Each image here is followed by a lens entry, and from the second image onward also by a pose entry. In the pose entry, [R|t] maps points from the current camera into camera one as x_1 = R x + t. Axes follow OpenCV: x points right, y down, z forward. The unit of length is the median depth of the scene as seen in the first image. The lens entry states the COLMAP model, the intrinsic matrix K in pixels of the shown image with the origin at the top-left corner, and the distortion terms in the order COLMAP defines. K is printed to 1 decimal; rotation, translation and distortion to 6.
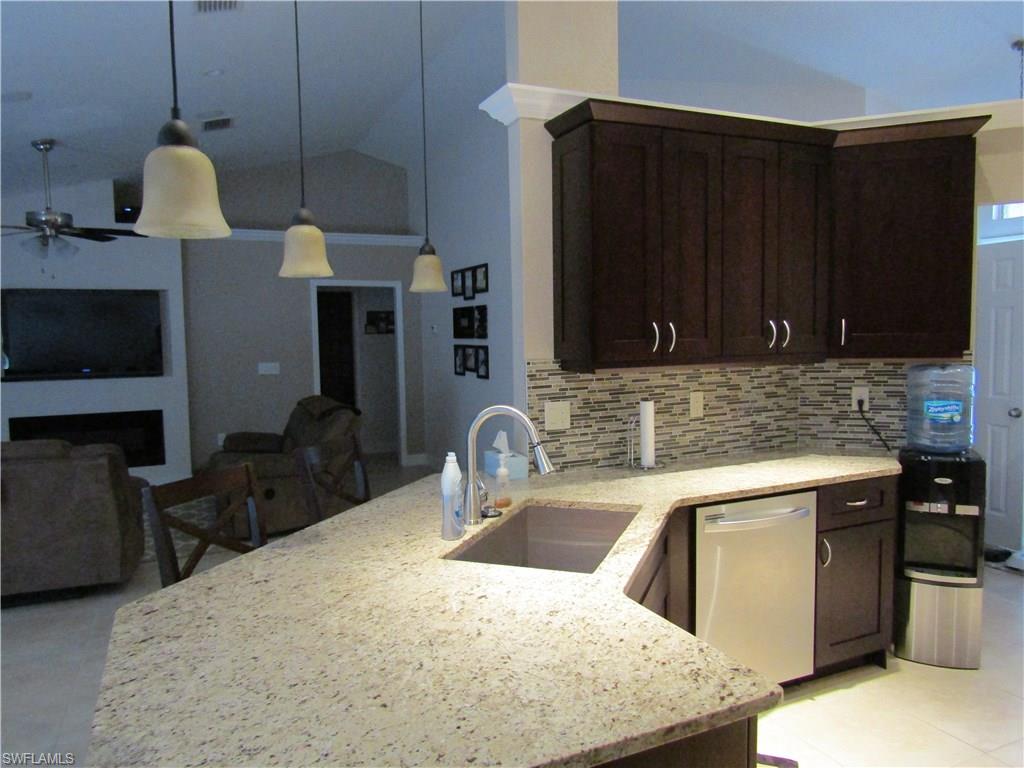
lens RADIAL K [[719.2, 0, 514.6], [0, 719.2, 389.1], [0, 0, 1]] dist [-0.022822, 0.010081]
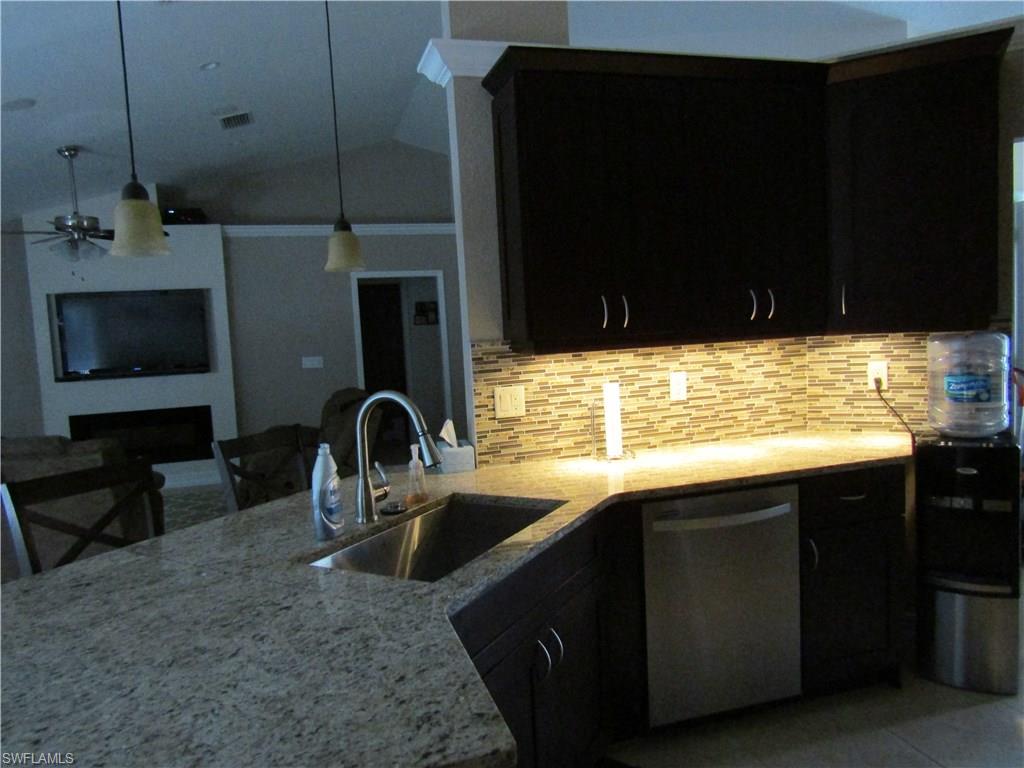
lens RADIAL K [[719.2, 0, 513.0], [0, 719.2, 391.2], [0, 0, 1]] dist [-0.022822, 0.010081]
pose [[0.989902, -0.021662, -0.140088, 0.170667], [0.023981, 0.999602, 0.014884, 0.008499], [0.139710, -0.018093, 0.990027, 0.083722]]
